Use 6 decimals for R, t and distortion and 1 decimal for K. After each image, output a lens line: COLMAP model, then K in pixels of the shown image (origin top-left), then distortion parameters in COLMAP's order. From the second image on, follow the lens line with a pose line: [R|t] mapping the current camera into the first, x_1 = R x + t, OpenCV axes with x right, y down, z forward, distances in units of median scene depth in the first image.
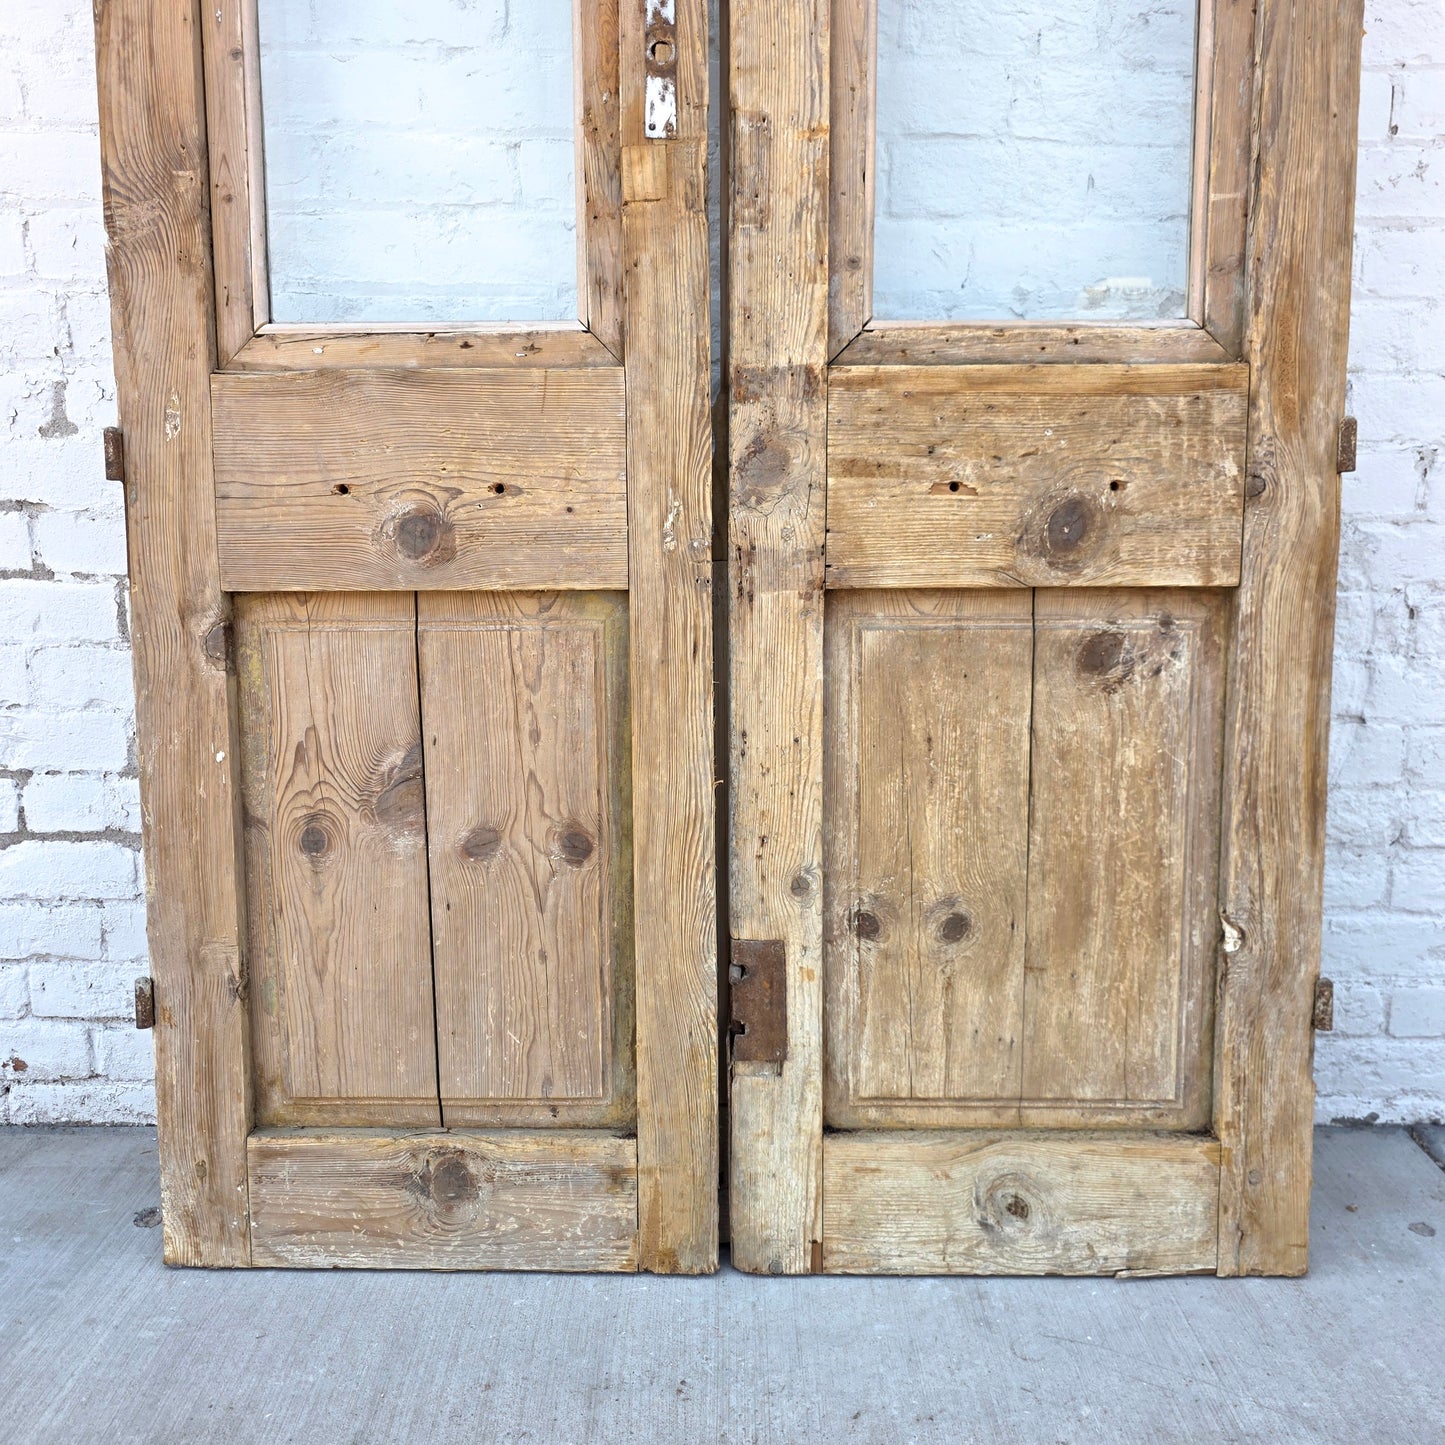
lens RADIAL K [[1314.1, 0, 690.1], [0, 1314.1, 740.2], [0, 0, 1]] dist [0.026425, 0.000000]
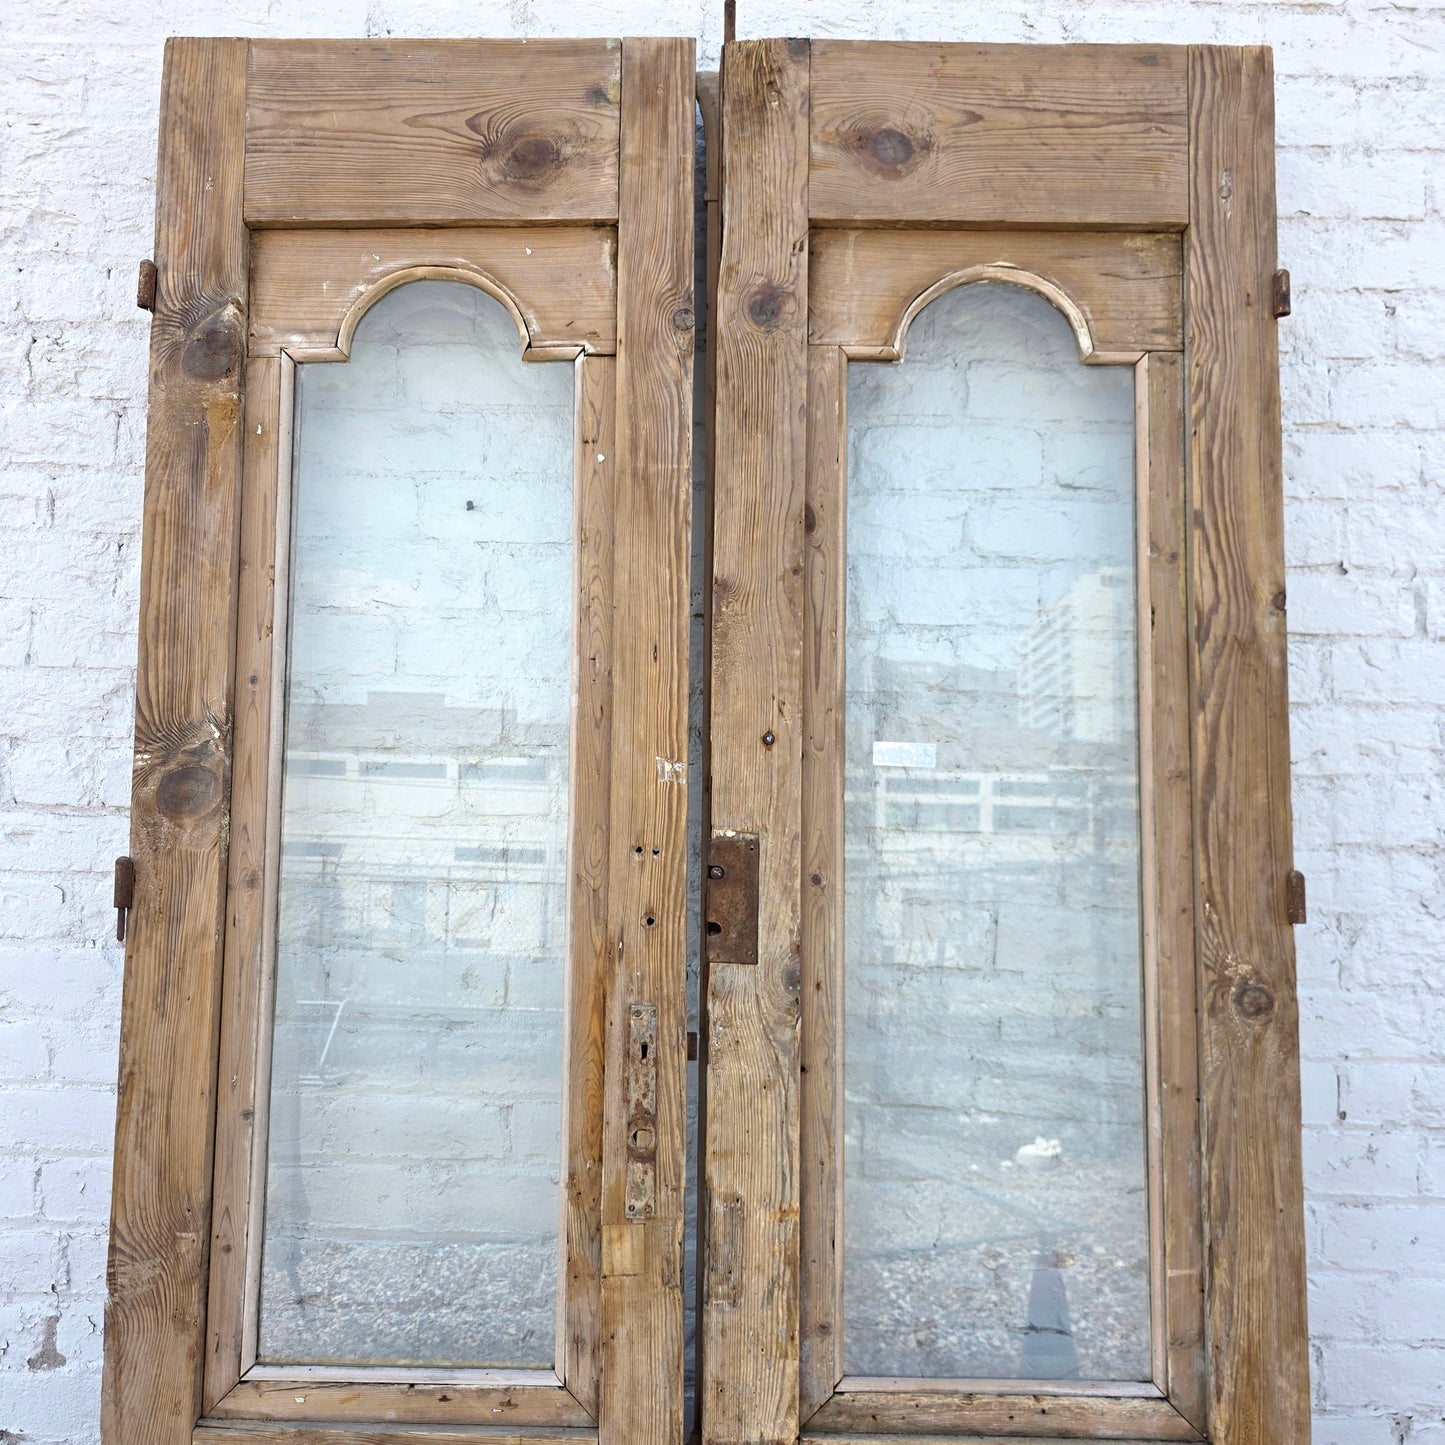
lens RADIAL K [[1314.1, 0, 683.7], [0, 1314.1, 710.6], [0, 0, 1]] dist [0.026425, 0.000000]
pose [[0.999751, 0.018694, -0.012193, 0.017192], [-0.020891, 0.976082, -0.216396, -0.585654], [0.007856, 0.216597, 0.976230, -0.109772]]
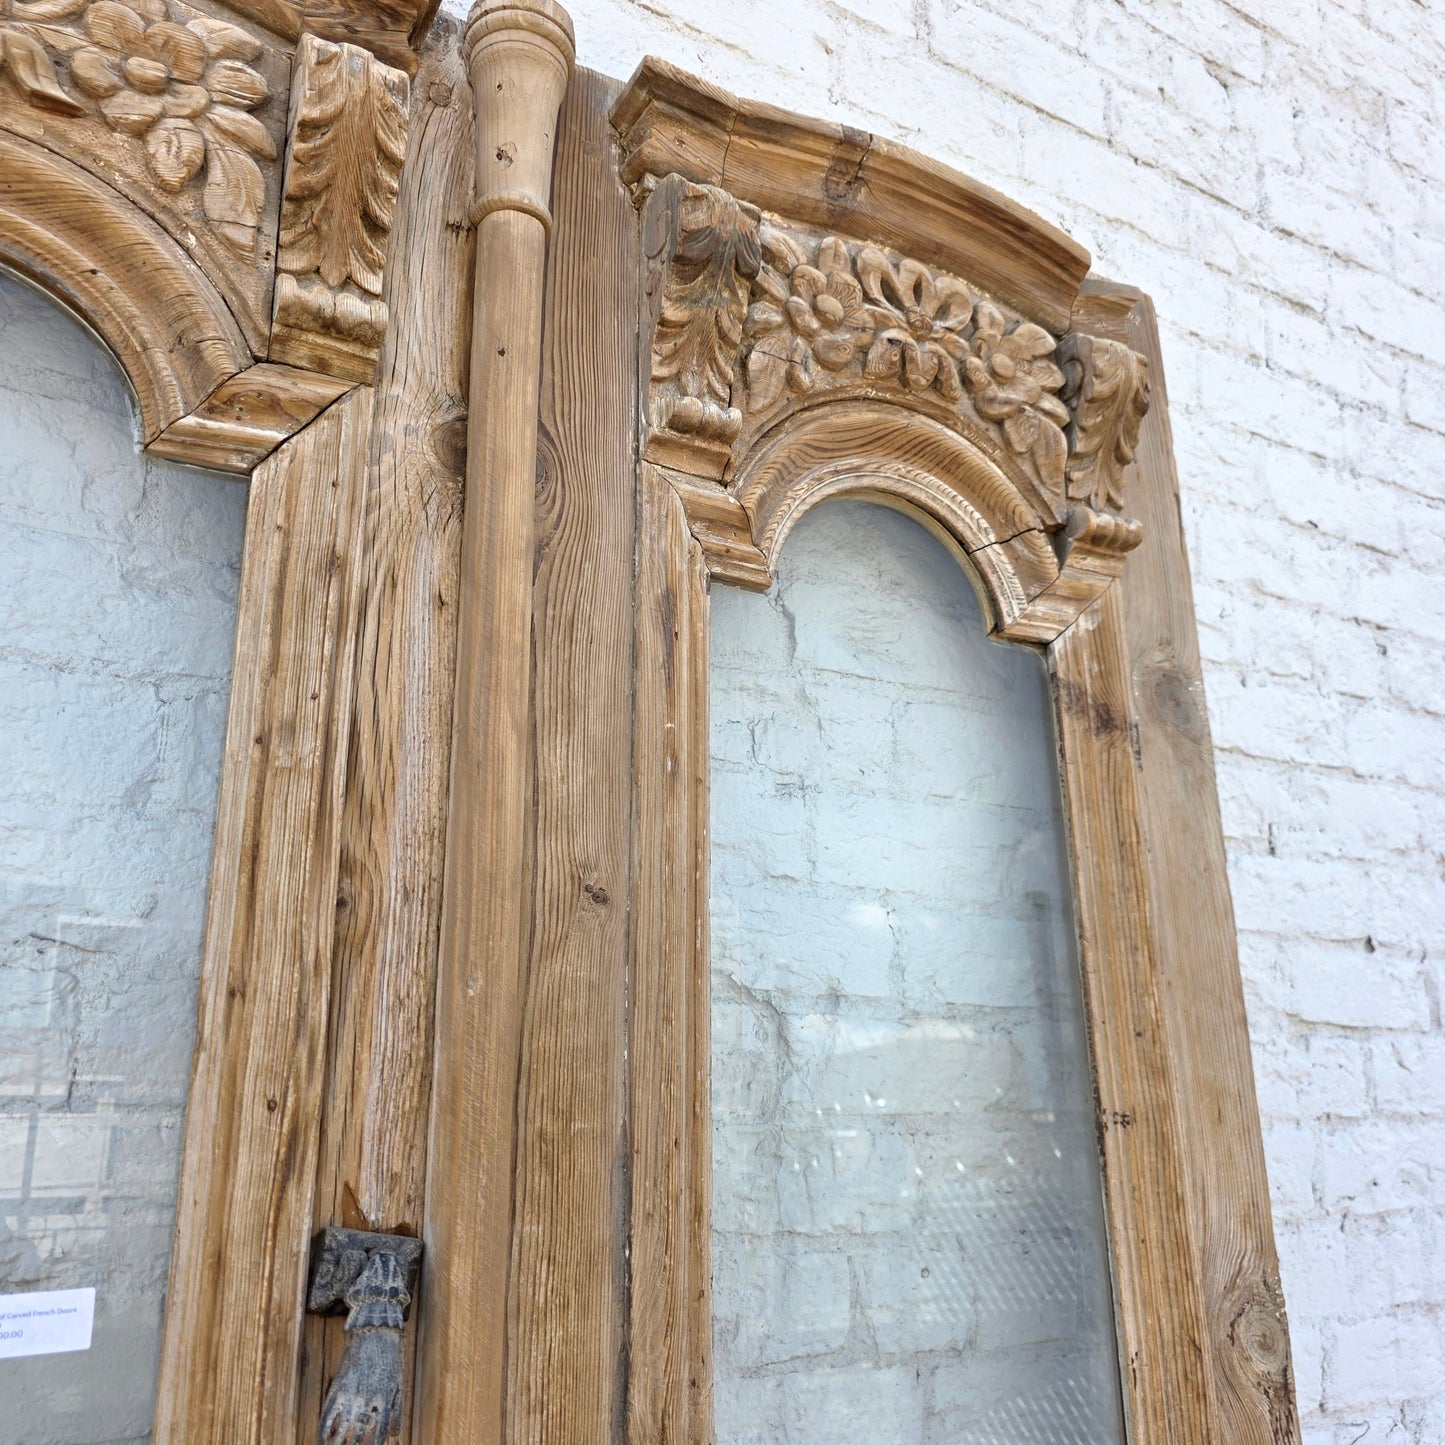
lens RADIAL K [[1314.1, 0, 726.2], [0, 1314.1, 732.2], [0, 0, 1]] dist [0.026425, 0.000000]
pose [[0.866472, 0.131260, 0.481660, -0.301837], [0.065086, 0.926879, -0.369675, -0.789549], [-0.494964, 0.351662, 0.794572, 0.416536]]
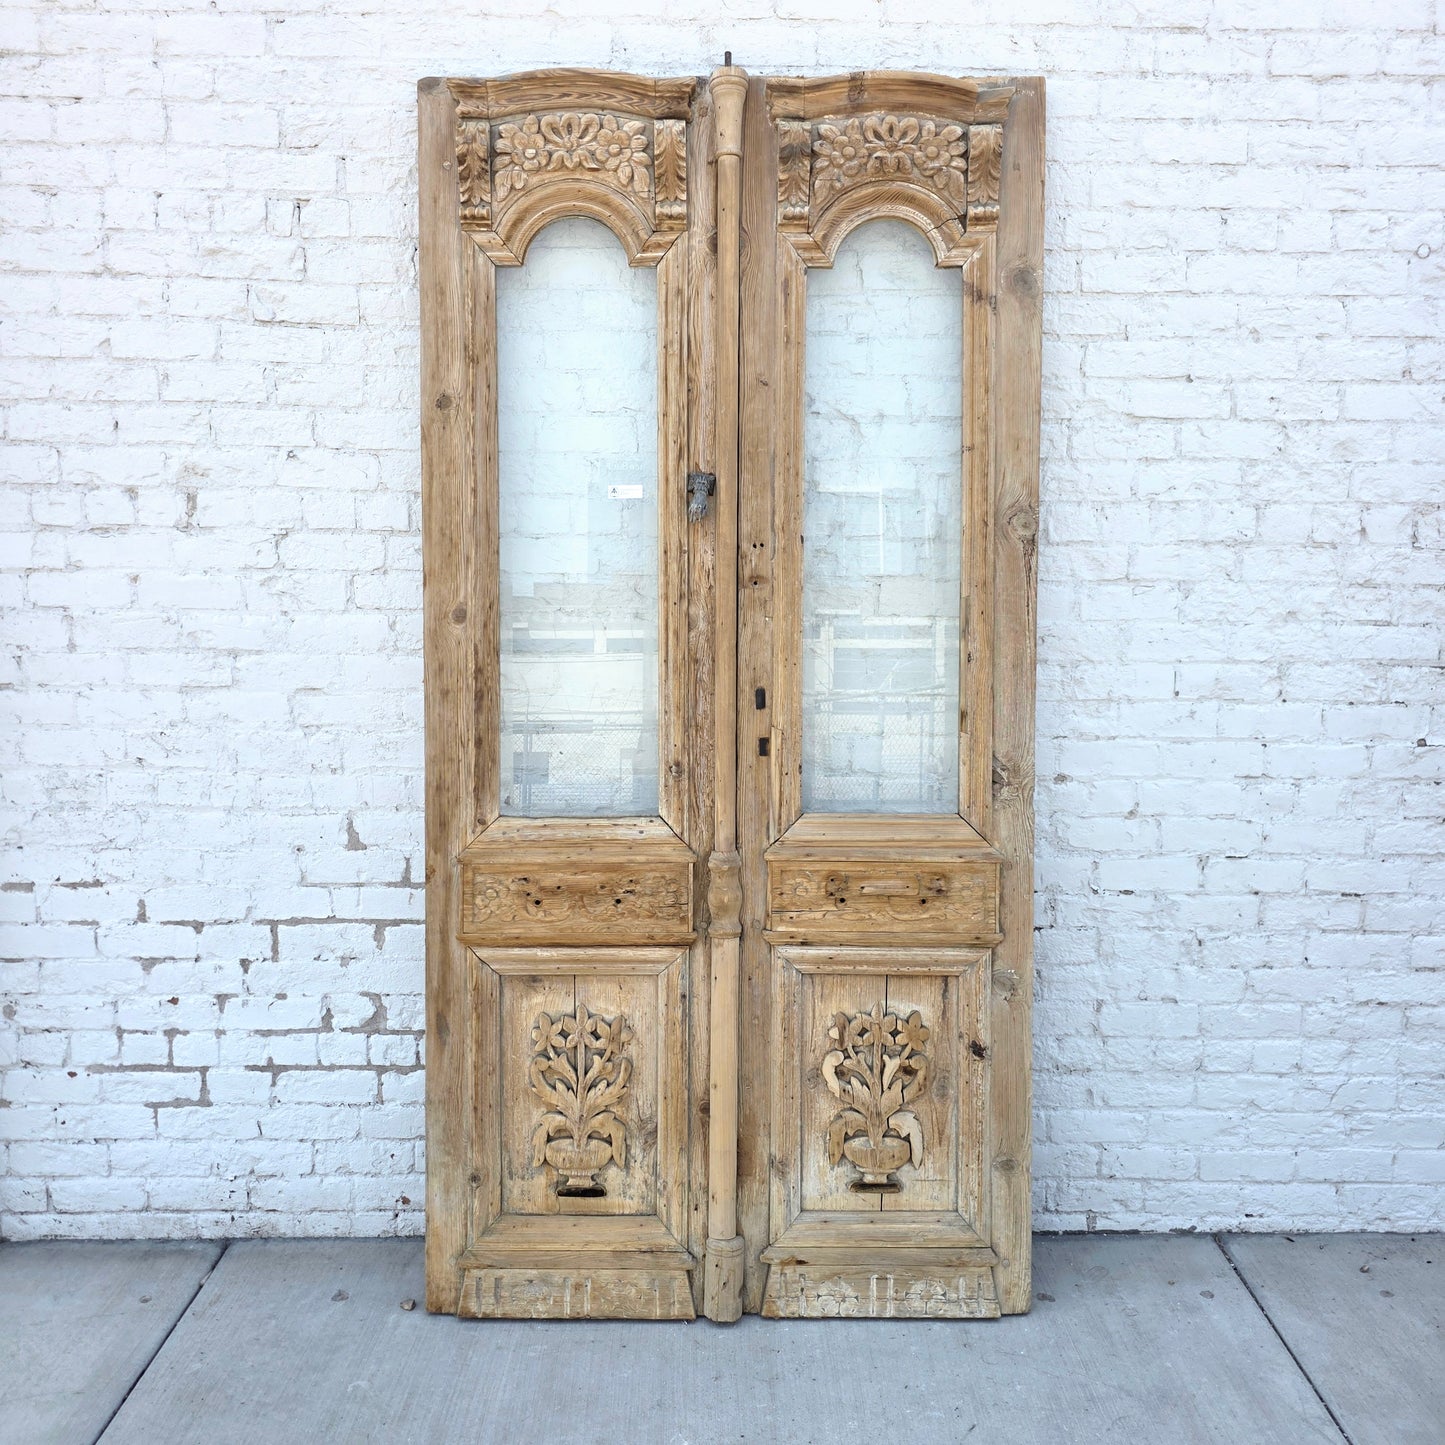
lens RADIAL K [[1314.1, 0, 708.3], [0, 1314.1, 719.3], [0, 0, 1]] dist [0.026425, 0.000000]
pose [[0.999862, -0.000111, 0.016607, -0.180385], [0.001217, 0.997779, -0.066598, -0.327658], [-0.016562, 0.066609, 0.997642, -0.937990]]
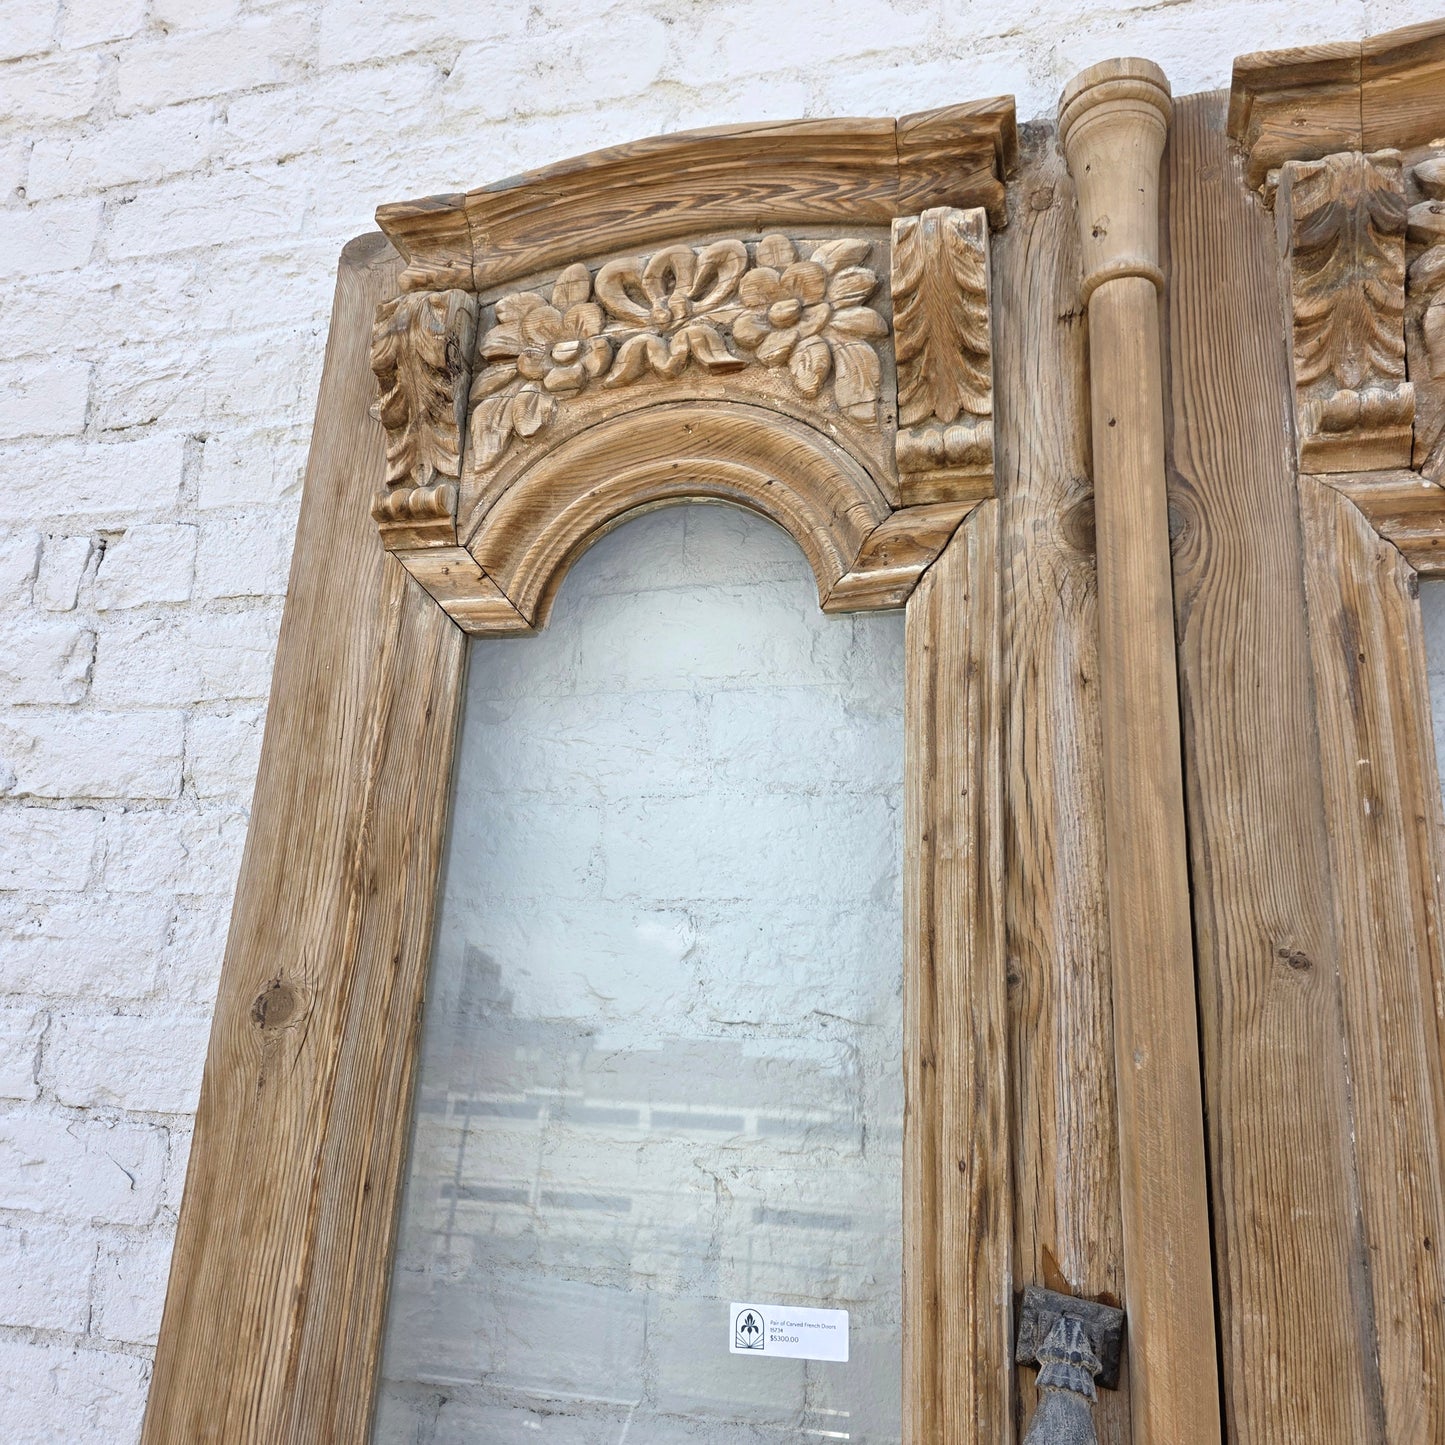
lens RADIAL K [[1314.1, 0, 688.6], [0, 1314.1, 726.6], [0, 0, 1]] dist [0.026425, 0.000000]
pose [[0.960659, -0.032418, -0.275833, -0.151309], [-0.083890, 0.912903, -0.399462, -0.791726], [0.264759, 0.406886, 0.874269, 0.358392]]
